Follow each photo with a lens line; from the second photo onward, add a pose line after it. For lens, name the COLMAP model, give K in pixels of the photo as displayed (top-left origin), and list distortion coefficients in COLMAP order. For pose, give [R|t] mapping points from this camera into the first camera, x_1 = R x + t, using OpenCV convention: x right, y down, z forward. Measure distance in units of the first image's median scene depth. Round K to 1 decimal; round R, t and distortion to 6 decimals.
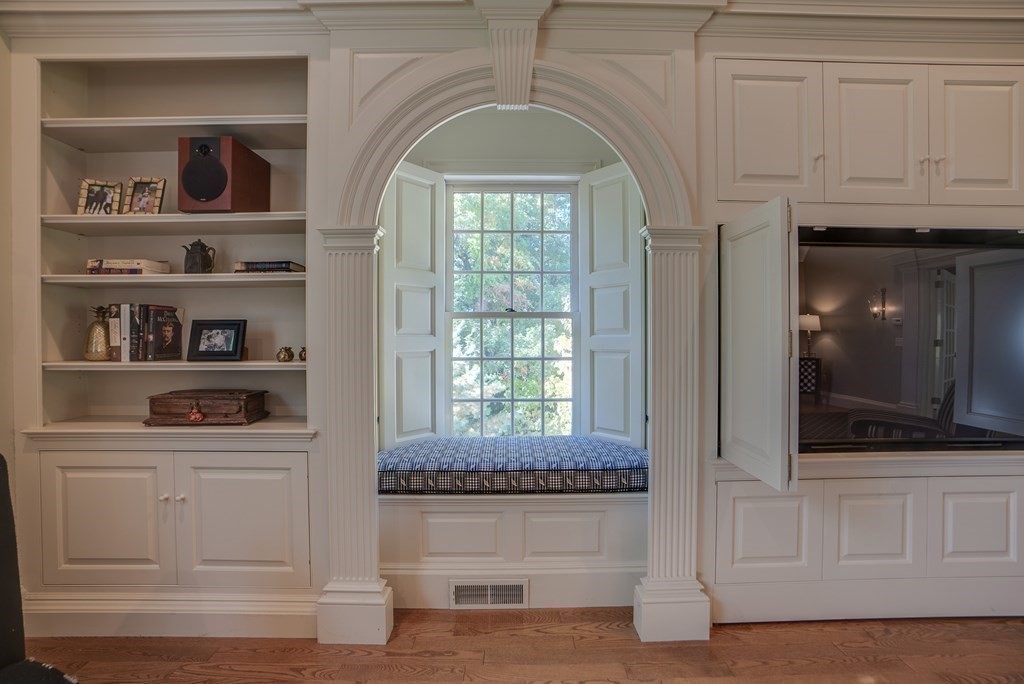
lens RADIAL K [[471.5, 0, 515.3], [0, 471.5, 337.7], [0, 0, 1]] dist [-0.031088, 0.002857]
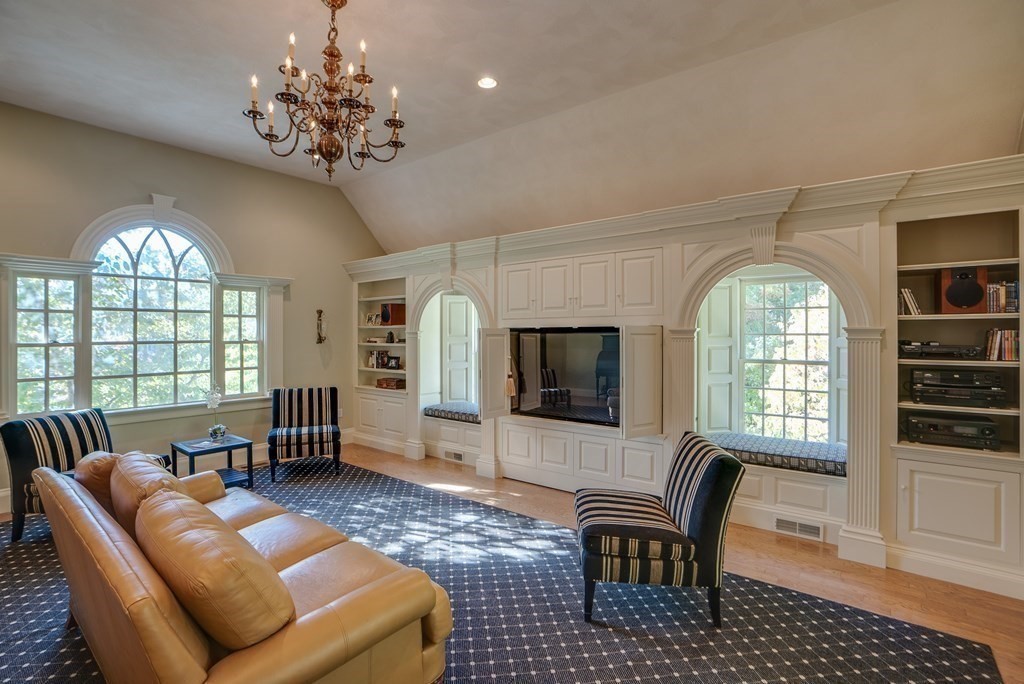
lens RADIAL K [[471.5, 0, 531.5], [0, 471.5, 327.1], [0, 0, 1]] dist [-0.031088, 0.002857]
pose [[0.799223, -0.008776, -0.600970, 2.101340], [-0.005545, 0.999743, -0.021975, -0.177273], [0.601009, 0.020895, 0.798969, -1.038285]]
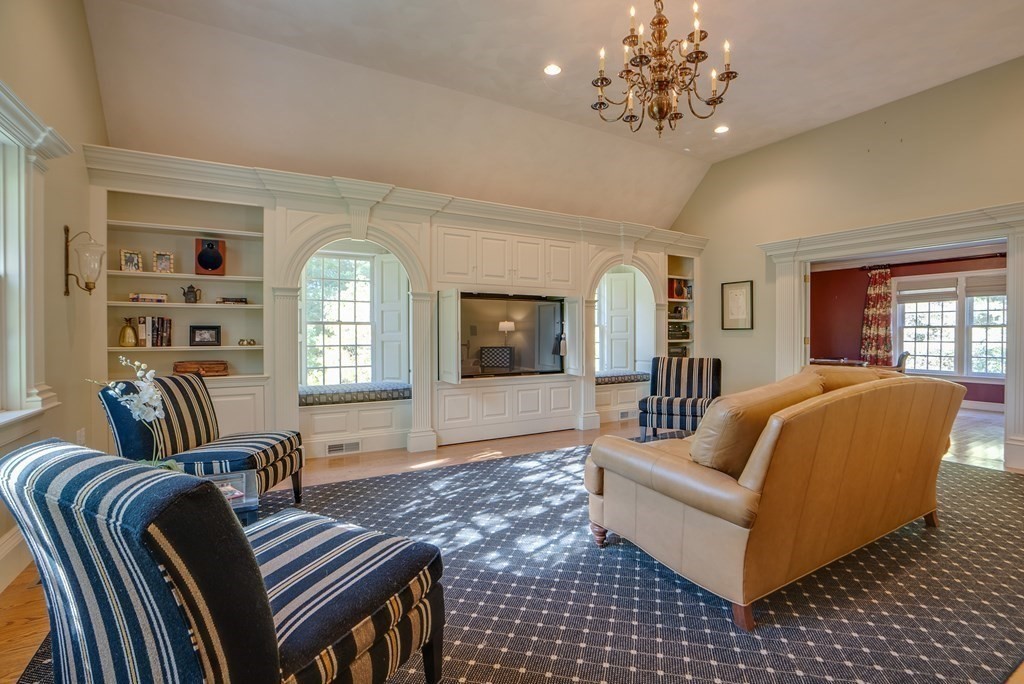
lens RADIAL K [[471.5, 0, 509.7], [0, 471.5, 335.7], [0, 0, 1]] dist [-0.031088, 0.002857]
pose [[0.868138, -0.001835, 0.496319, -0.498586], [0.003927, 0.999987, -0.003172, 0.016658], [-0.496307, 0.004703, 0.868134, -1.409831]]
